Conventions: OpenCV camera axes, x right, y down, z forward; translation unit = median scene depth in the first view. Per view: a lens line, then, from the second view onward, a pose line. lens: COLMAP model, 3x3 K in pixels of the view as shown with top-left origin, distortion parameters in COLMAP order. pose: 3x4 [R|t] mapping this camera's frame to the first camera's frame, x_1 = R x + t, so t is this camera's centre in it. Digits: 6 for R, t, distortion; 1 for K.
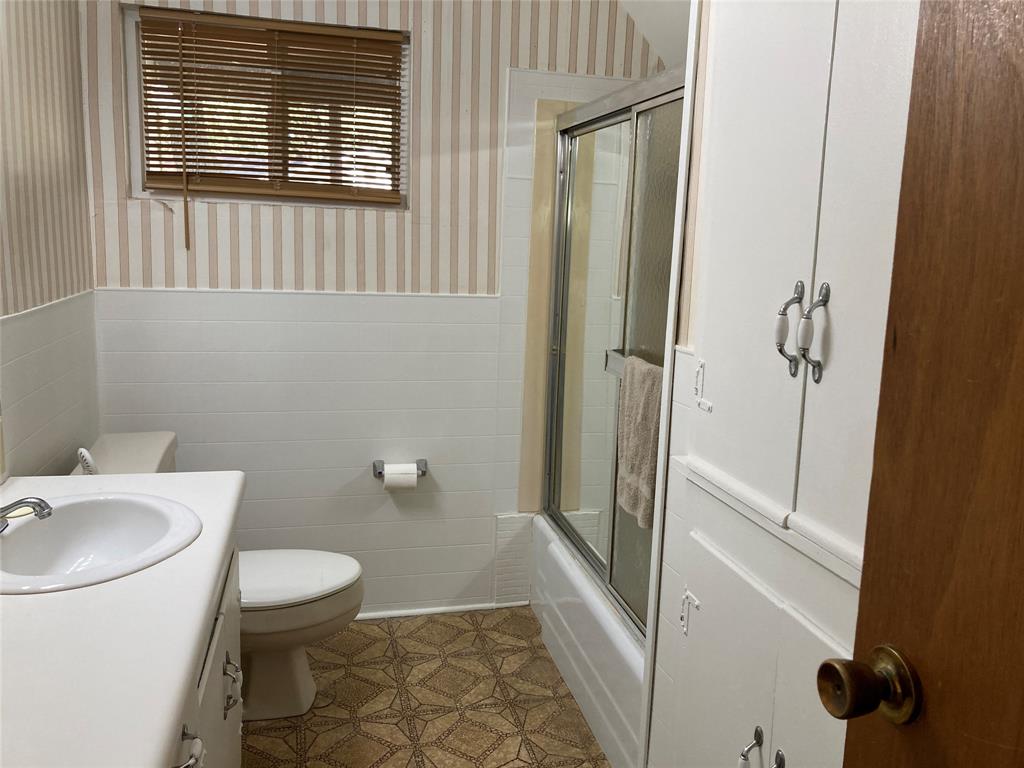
lens RADIAL K [[854.6, 0, 512.0], [0, 854.6, 384.0], [0, 0, 1]] dist [0.001800, -0.003625]
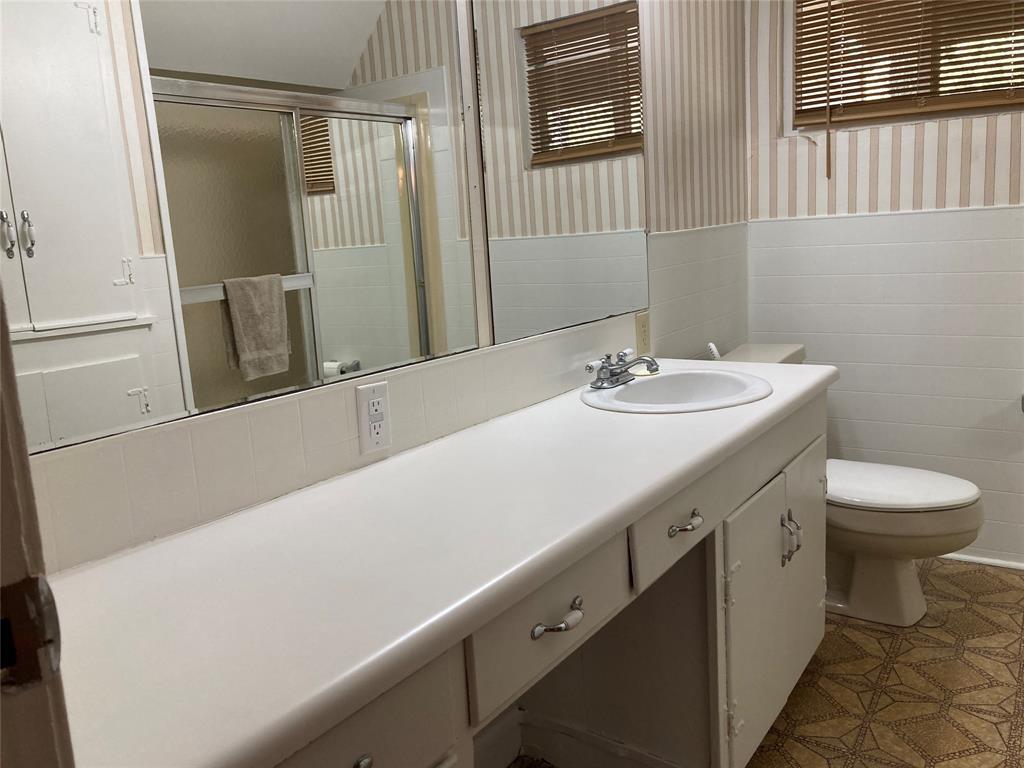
lens RADIAL K [[854.6, 0, 512.0], [0, 854.6, 384.0], [0, 0, 1]] dist [0.001800, -0.003625]
pose [[0.680802, 0.058405, -0.730136, 0.153659], [-0.043894, 0.998278, 0.038926, 0.078553], [0.731152, 0.005548, 0.682193, -0.027381]]
